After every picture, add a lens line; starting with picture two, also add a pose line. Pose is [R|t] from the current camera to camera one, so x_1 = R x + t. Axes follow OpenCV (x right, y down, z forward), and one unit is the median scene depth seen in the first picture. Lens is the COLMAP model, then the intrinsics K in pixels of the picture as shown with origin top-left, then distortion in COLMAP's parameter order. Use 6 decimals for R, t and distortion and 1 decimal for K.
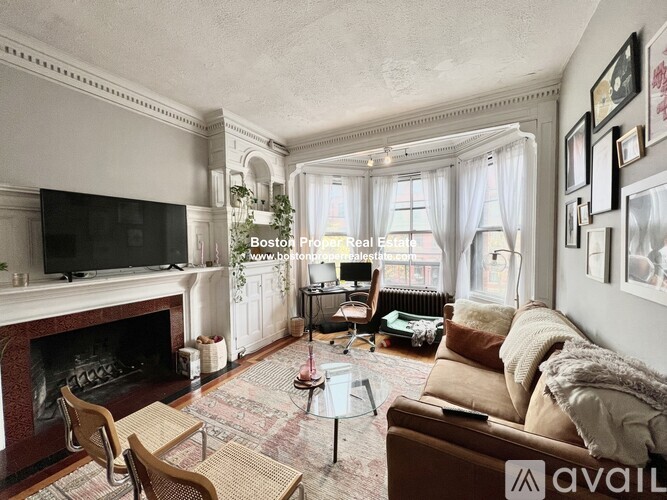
lens RADIAL K [[265.6, 0, 335.6], [0, 265.6, 250.5], [0, 0, 1]] dist [-0.000192, -0.000002]
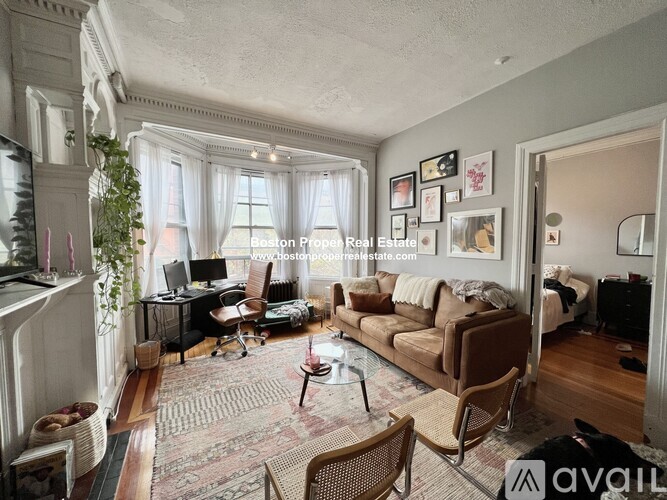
lens RADIAL K [[265.6, 0, 335.6], [0, 265.6, 250.5], [0, 0, 1]] dist [-0.000192, -0.000002]
pose [[0.521731, -0.031983, 0.852510, -0.557355], [0.023185, 0.999459, 0.023306, 0.007711], [-0.852795, 0.007606, 0.522191, 0.238780]]
